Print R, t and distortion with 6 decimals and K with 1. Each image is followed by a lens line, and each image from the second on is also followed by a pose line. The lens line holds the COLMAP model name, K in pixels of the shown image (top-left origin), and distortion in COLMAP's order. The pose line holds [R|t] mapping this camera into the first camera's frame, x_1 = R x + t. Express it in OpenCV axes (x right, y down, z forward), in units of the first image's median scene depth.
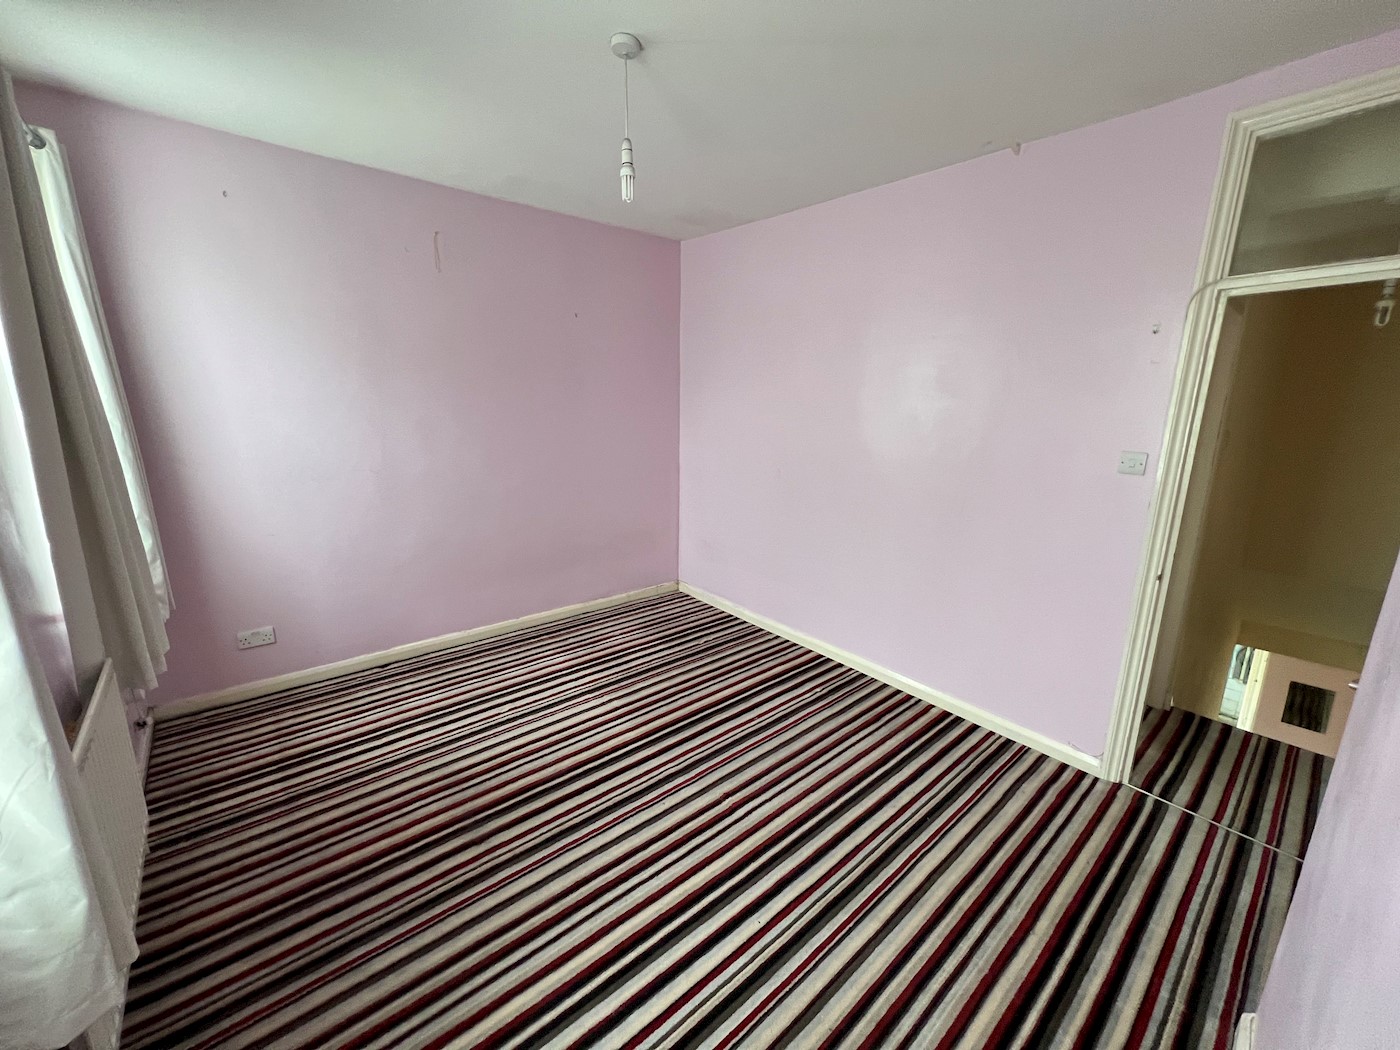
lens RADIAL K [[565.1, 0, 702.7], [0, 565.1, 531.9], [0, 0, 1]] dist [0.000695, 0.000375]
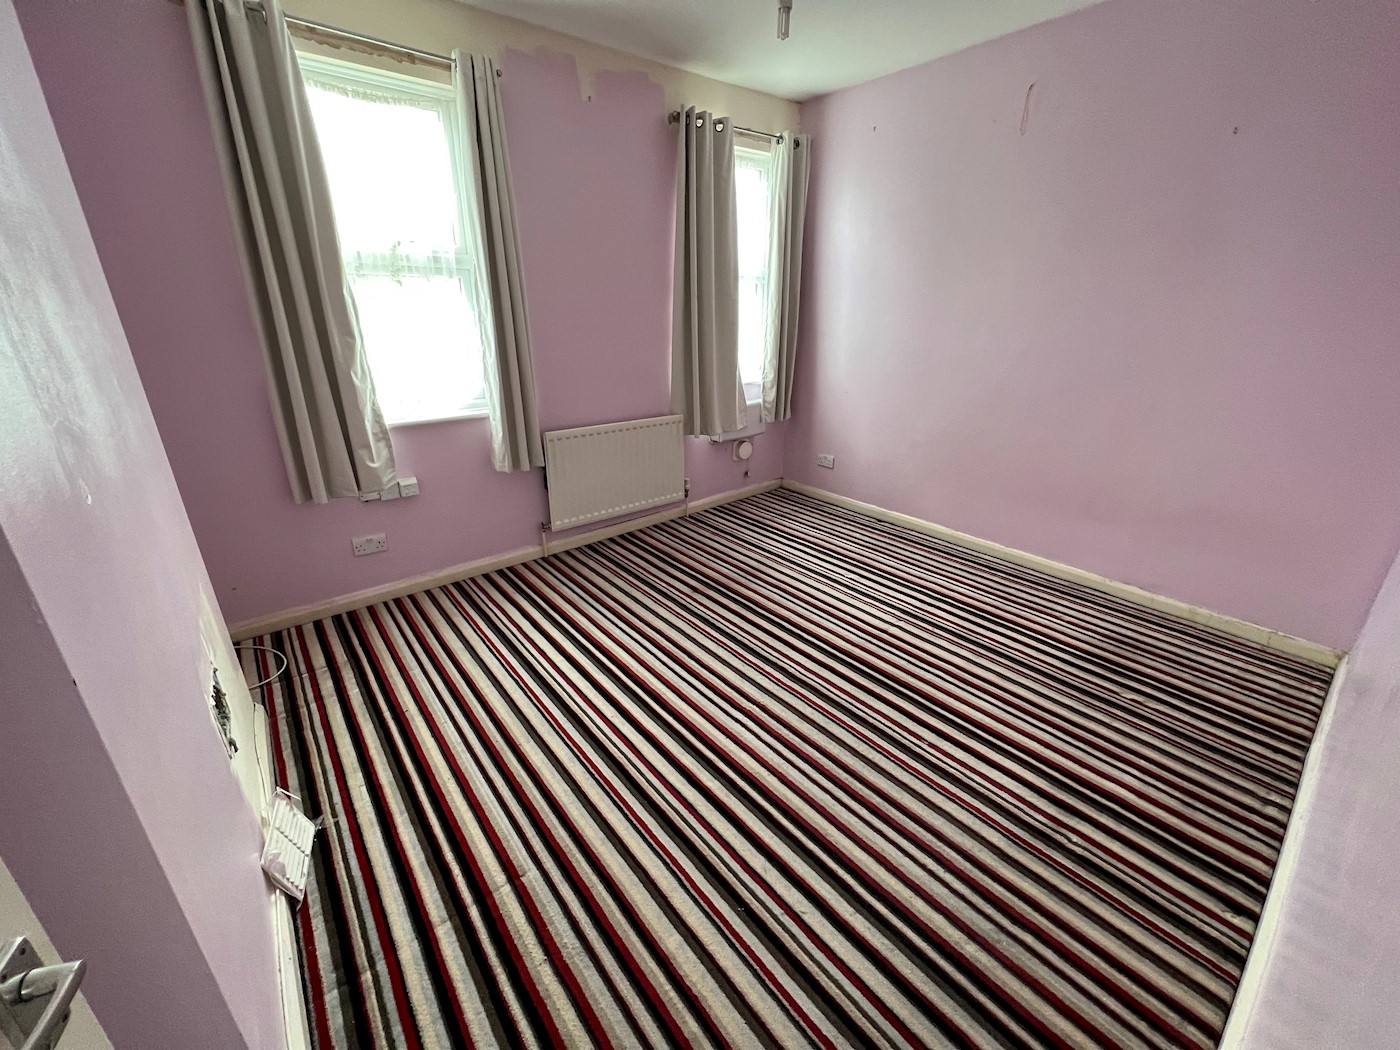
lens RADIAL K [[565.1, 0, 701.8], [0, 565.1, 515.2], [0, 0, 1]] dist [0.000695, 0.000375]
pose [[-0.027685, 0.333625, -0.942299, 0.611080], [-0.233800, 0.914353, 0.330599, -0.090074], [0.971890, 0.229462, 0.052688, 0.565623]]
